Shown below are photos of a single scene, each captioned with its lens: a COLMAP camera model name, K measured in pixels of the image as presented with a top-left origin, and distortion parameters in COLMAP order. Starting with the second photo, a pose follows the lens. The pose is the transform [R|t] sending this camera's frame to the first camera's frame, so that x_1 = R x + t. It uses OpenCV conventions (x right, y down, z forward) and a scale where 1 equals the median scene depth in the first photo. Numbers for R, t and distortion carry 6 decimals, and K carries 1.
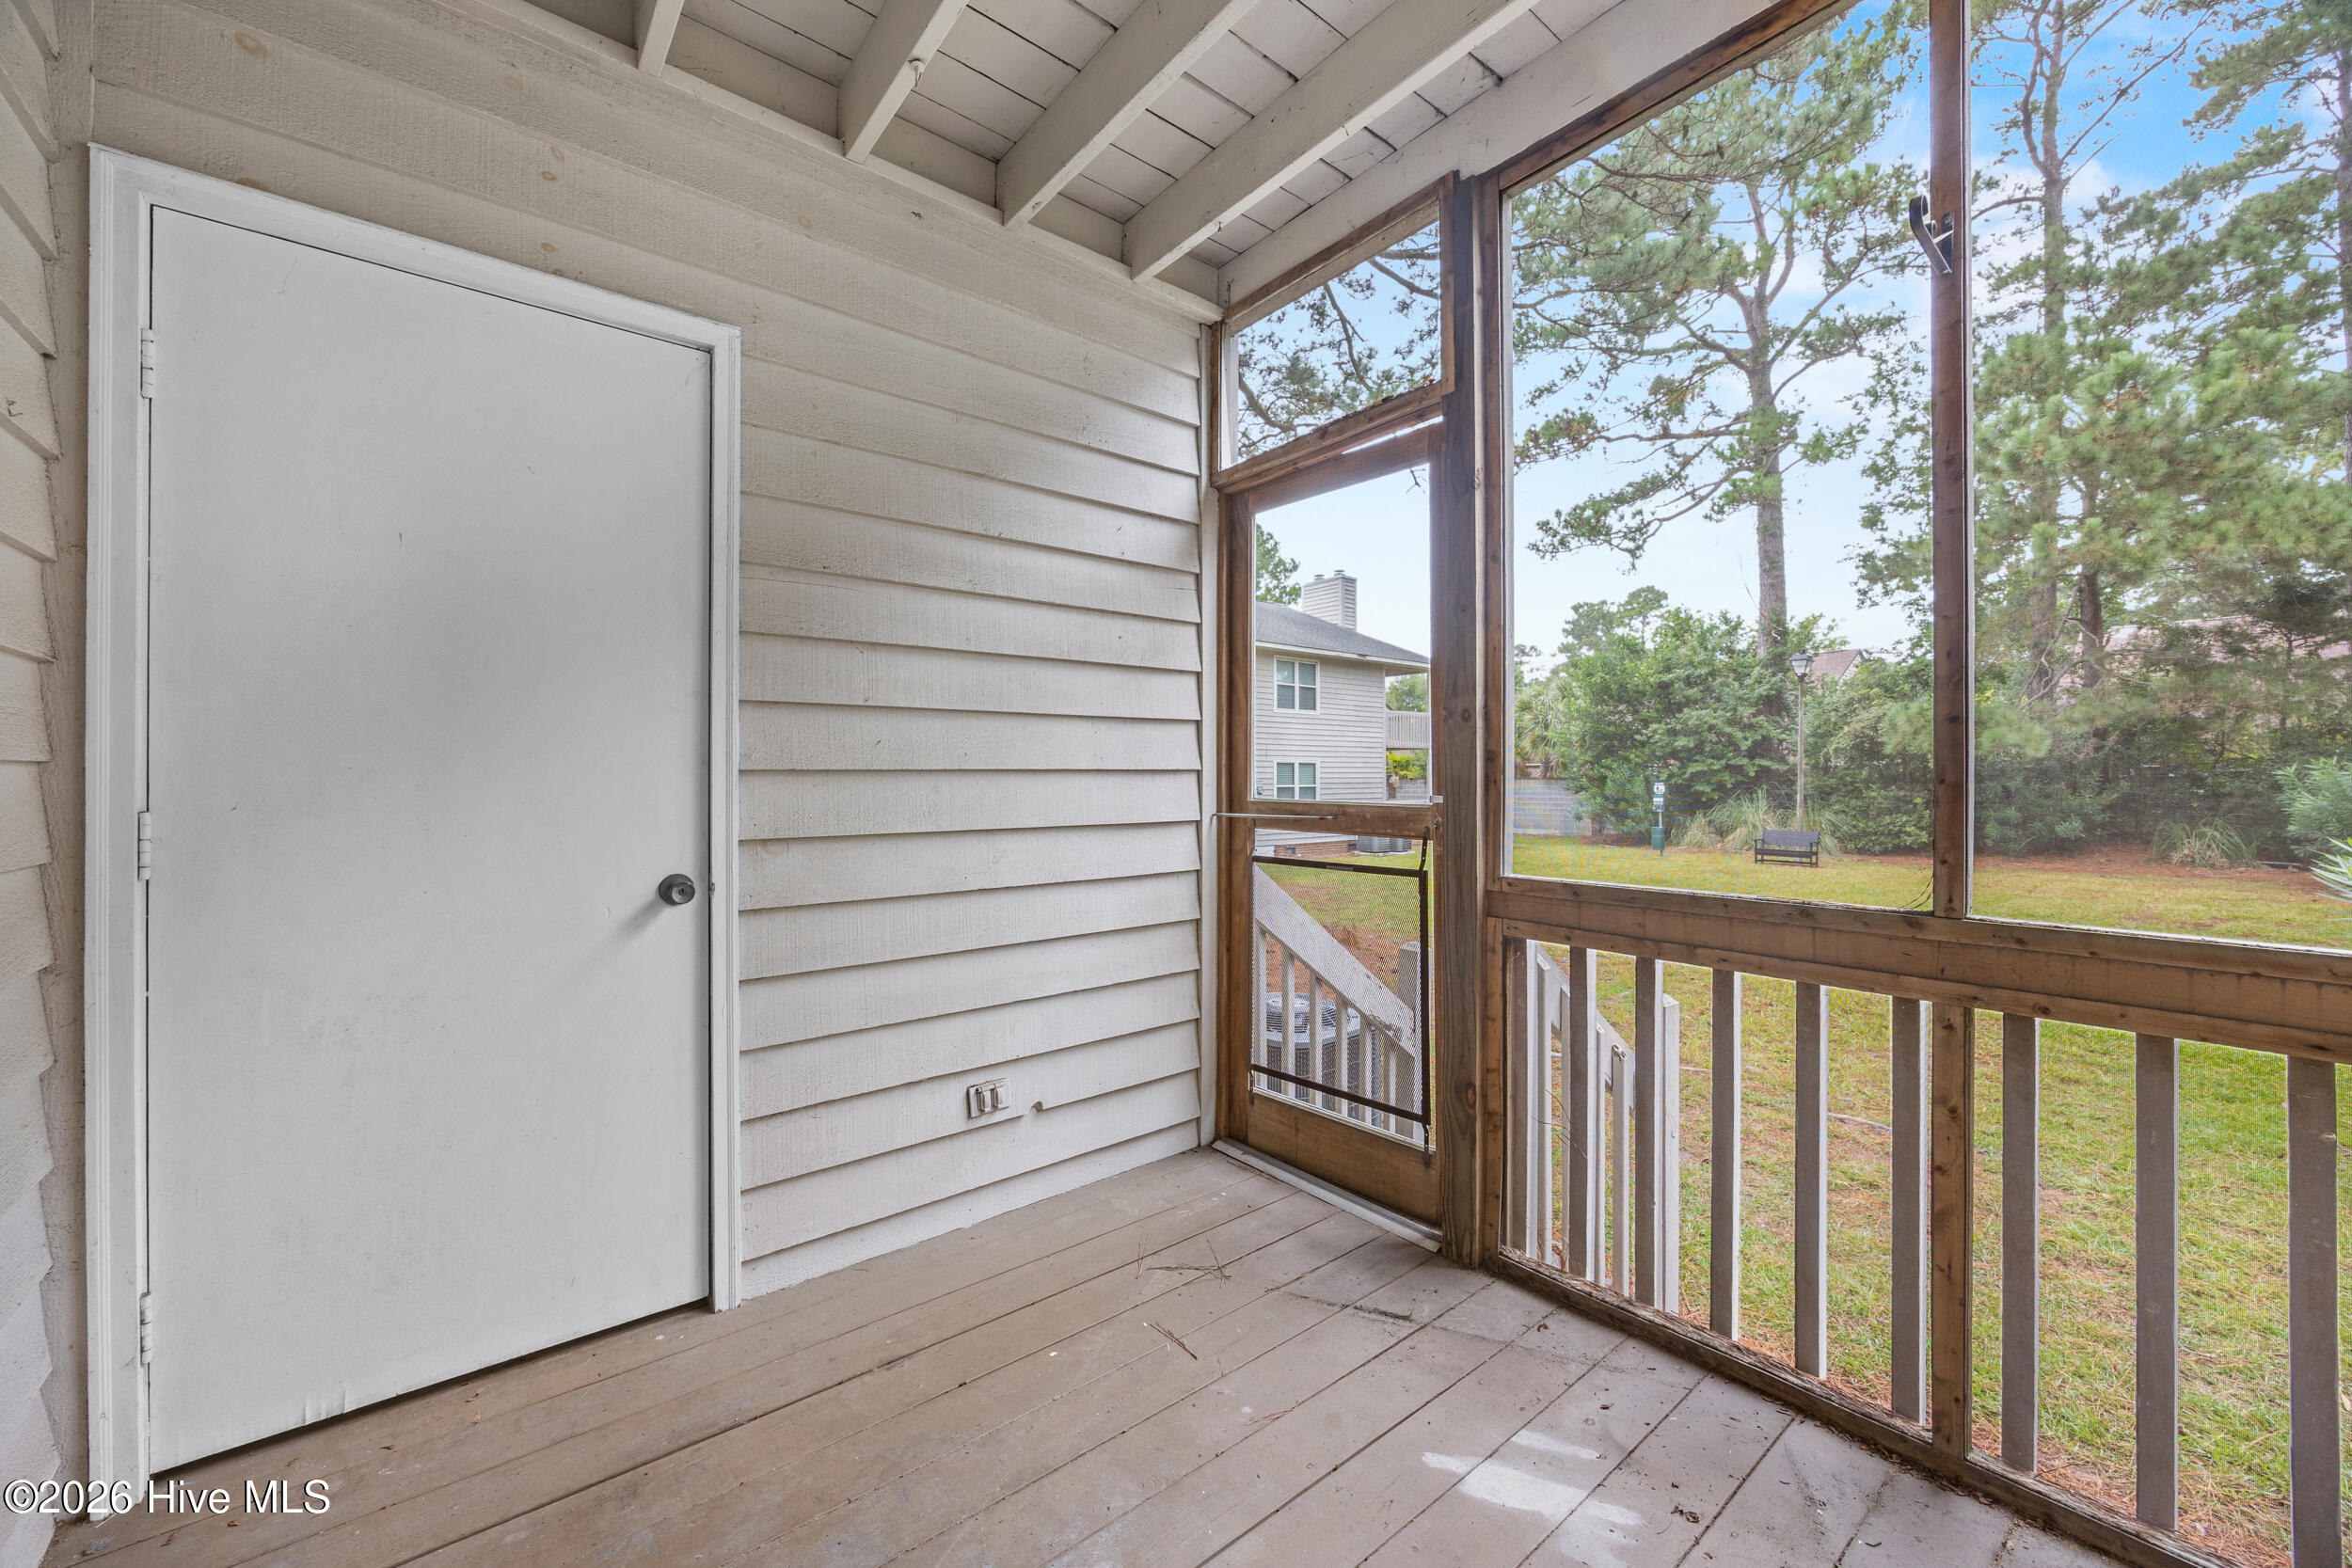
lens RADIAL K [[906.5, 0, 1176.3], [0, 906.5, 778.6], [0, 0, 1]] dist [0.000186, -0.000056]
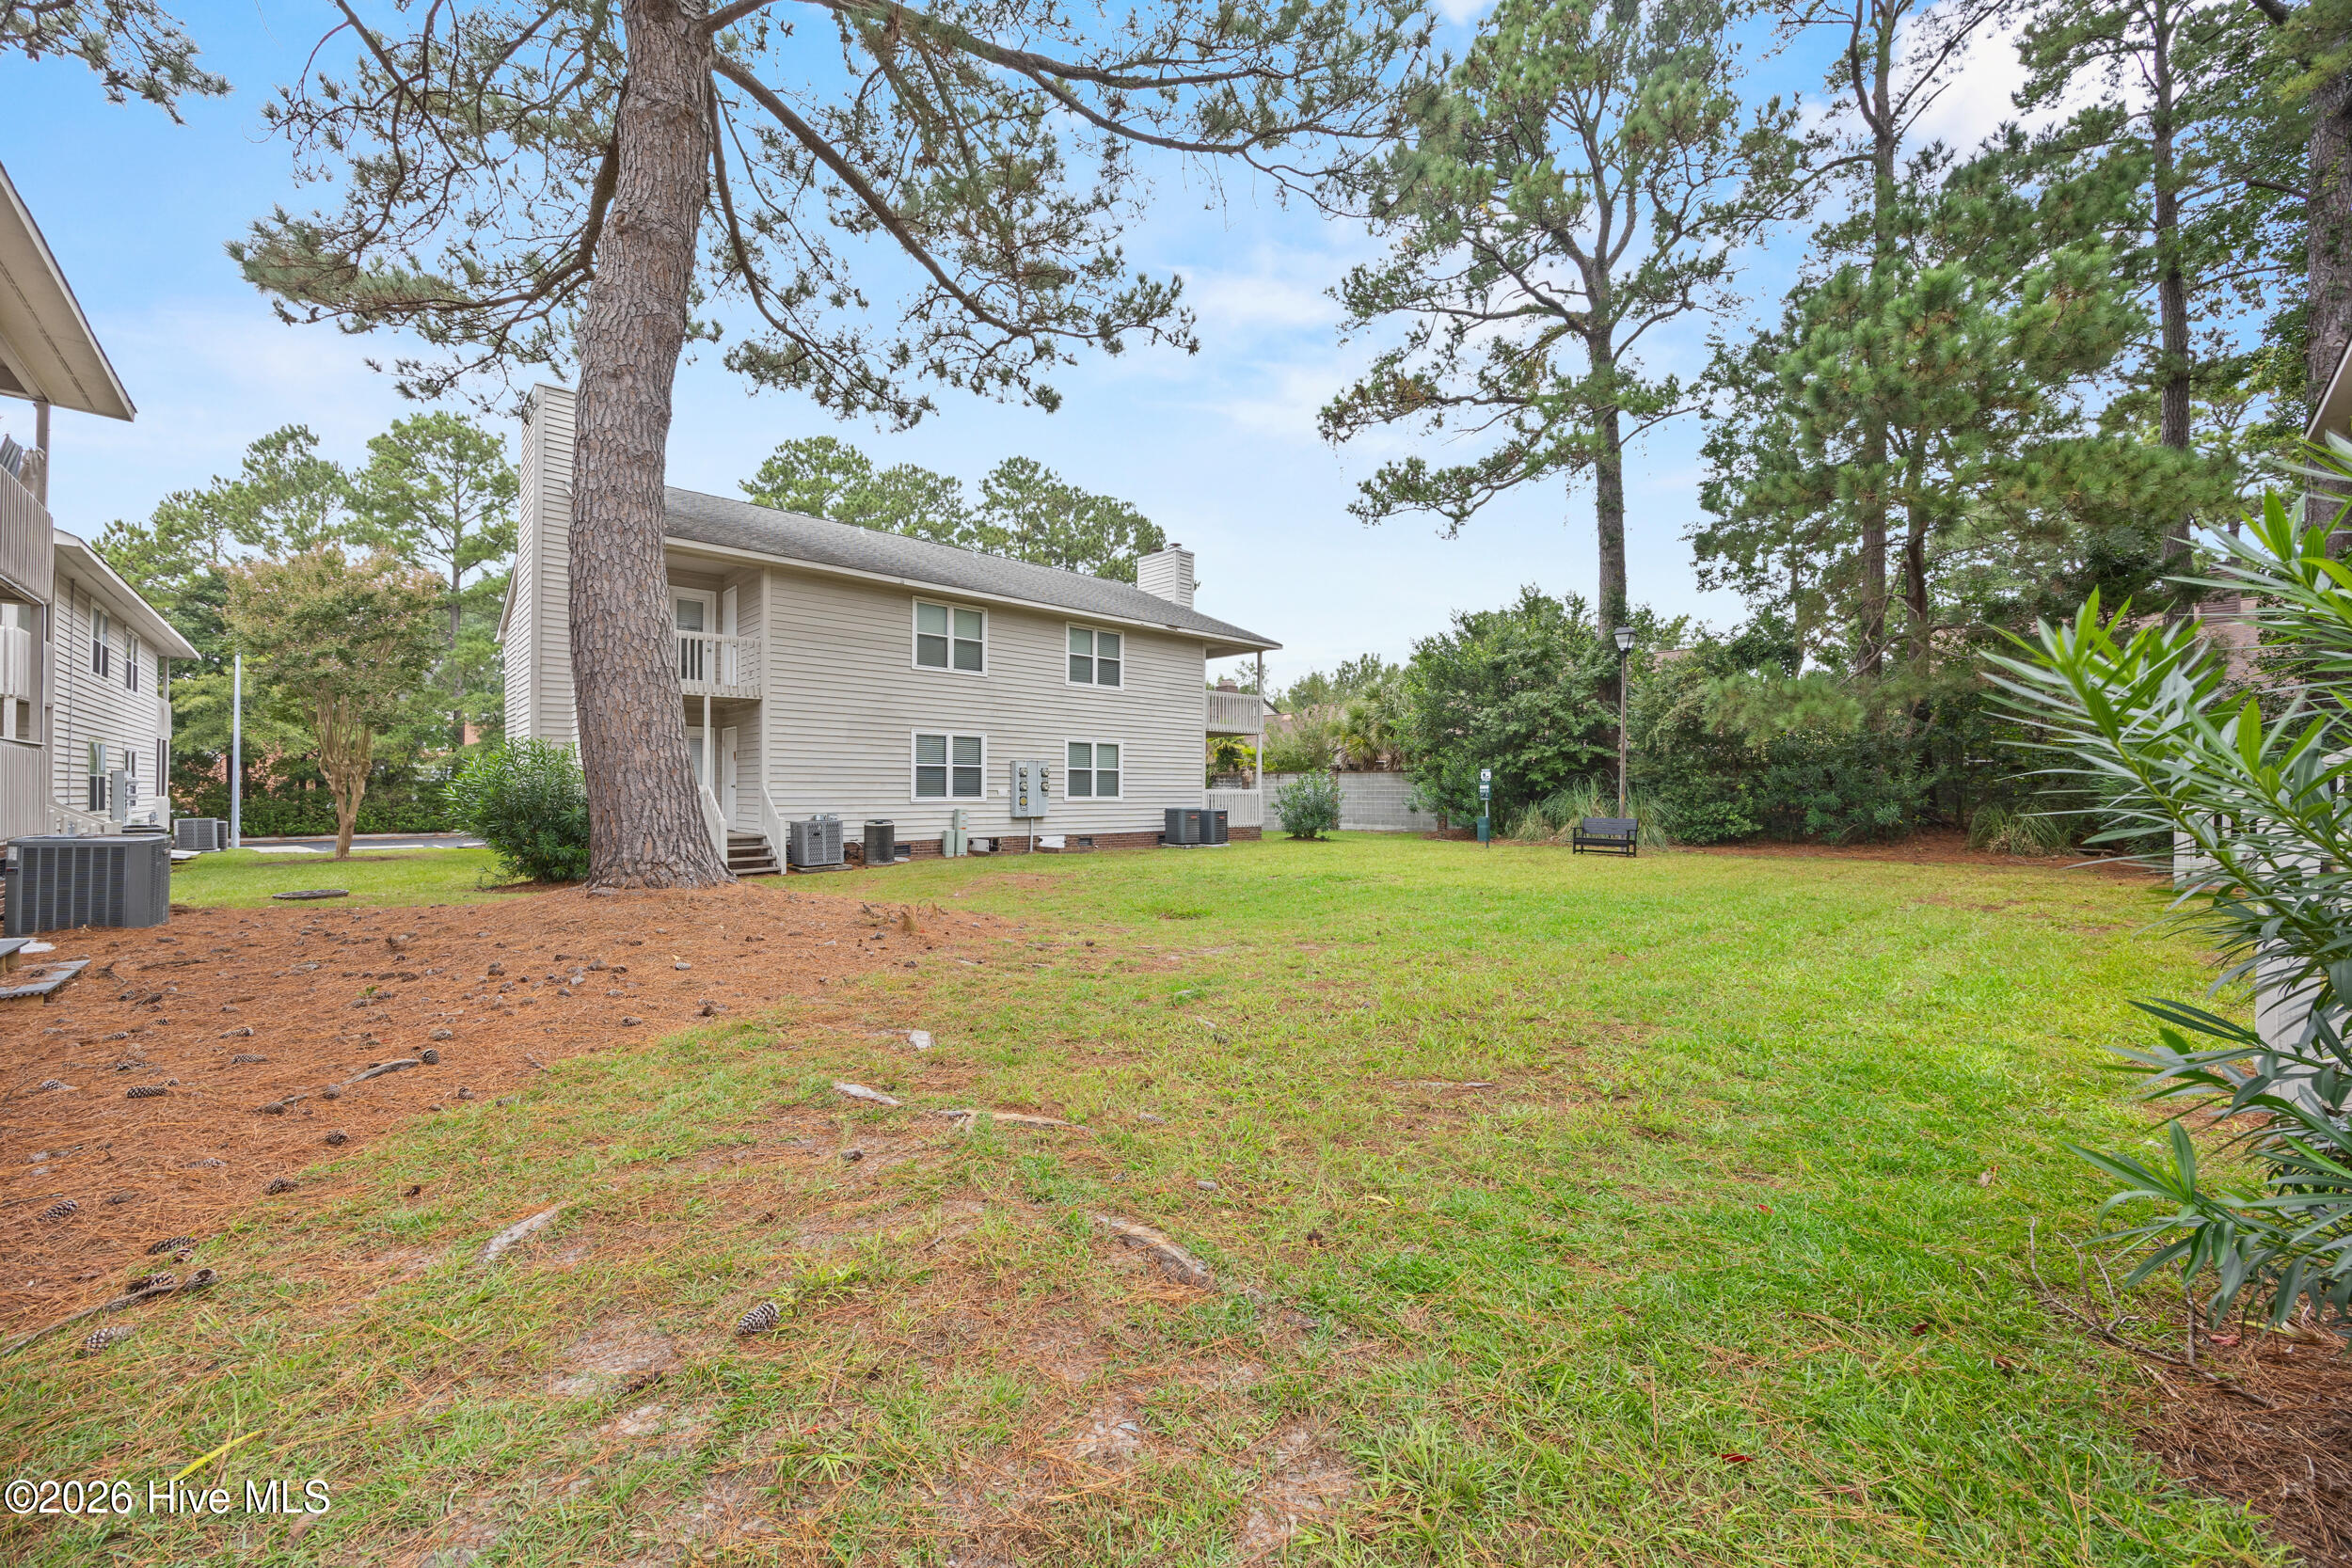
lens RADIAL K [[896.8, 0, 1173.4], [0, 896.8, 791.1], [0, 0, 1]] dist [-0.006376, 0.000441]
pose [[0.997414, 0.007582, 0.071473, 0.148378], [-0.007816, 0.999965, 0.002992, 0.026805], [-0.071448, -0.003543, 0.997438, 0.109037]]
